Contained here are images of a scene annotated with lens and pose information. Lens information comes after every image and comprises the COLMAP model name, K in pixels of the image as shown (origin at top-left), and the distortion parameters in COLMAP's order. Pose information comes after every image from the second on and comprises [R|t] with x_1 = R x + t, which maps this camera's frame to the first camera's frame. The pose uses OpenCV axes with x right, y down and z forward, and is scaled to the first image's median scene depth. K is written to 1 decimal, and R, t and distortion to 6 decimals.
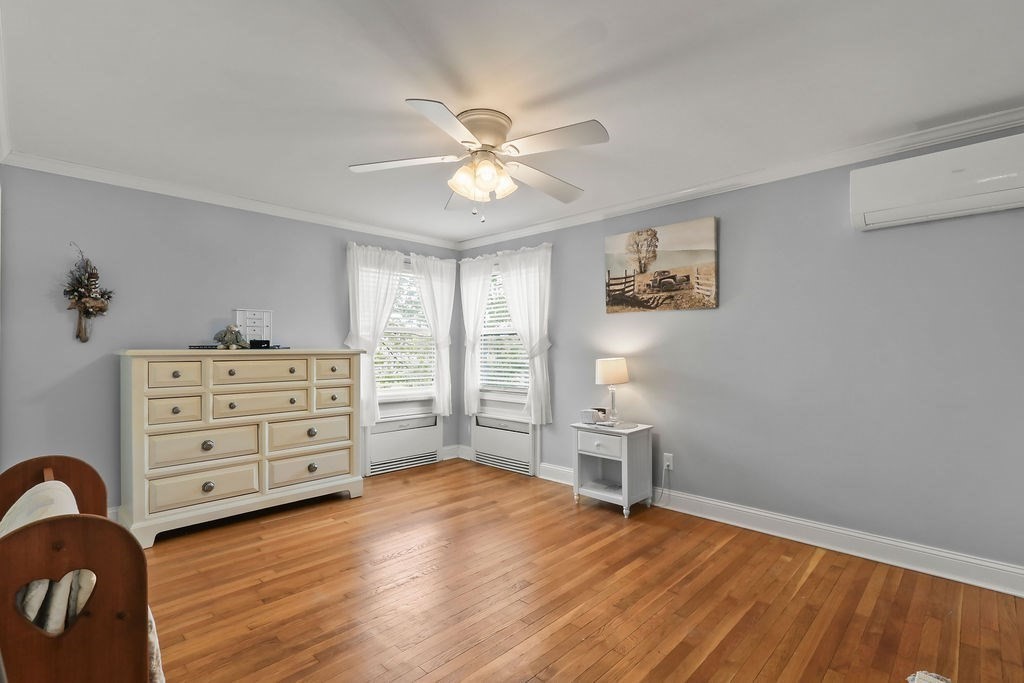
lens RADIAL K [[474.8, 0, 515.4], [0, 474.8, 356.8], [0, 0, 1]] dist [0.003163, 0.000455]
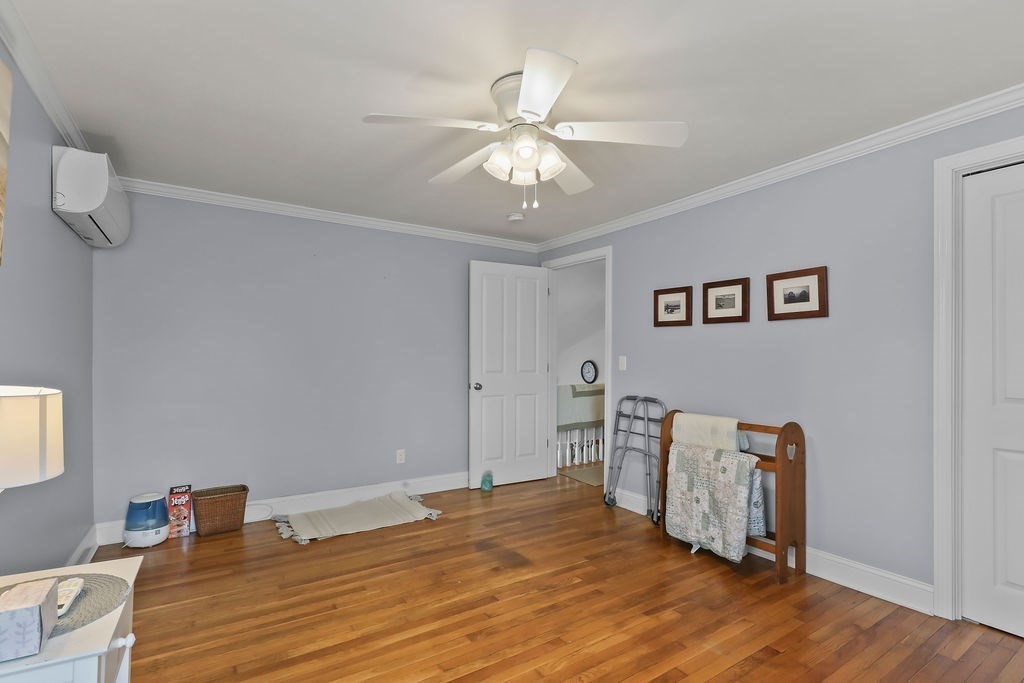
lens RADIAL K [[474.8, 0, 515.4], [0, 474.8, 356.8], [0, 0, 1]] dist [0.003163, 0.000455]
pose [[-0.974406, 0.001150, 0.224793, -0.255630], [0.002204, 0.999988, 0.004441, -0.023498], [-0.224786, 0.004823, -0.974396, 1.880147]]
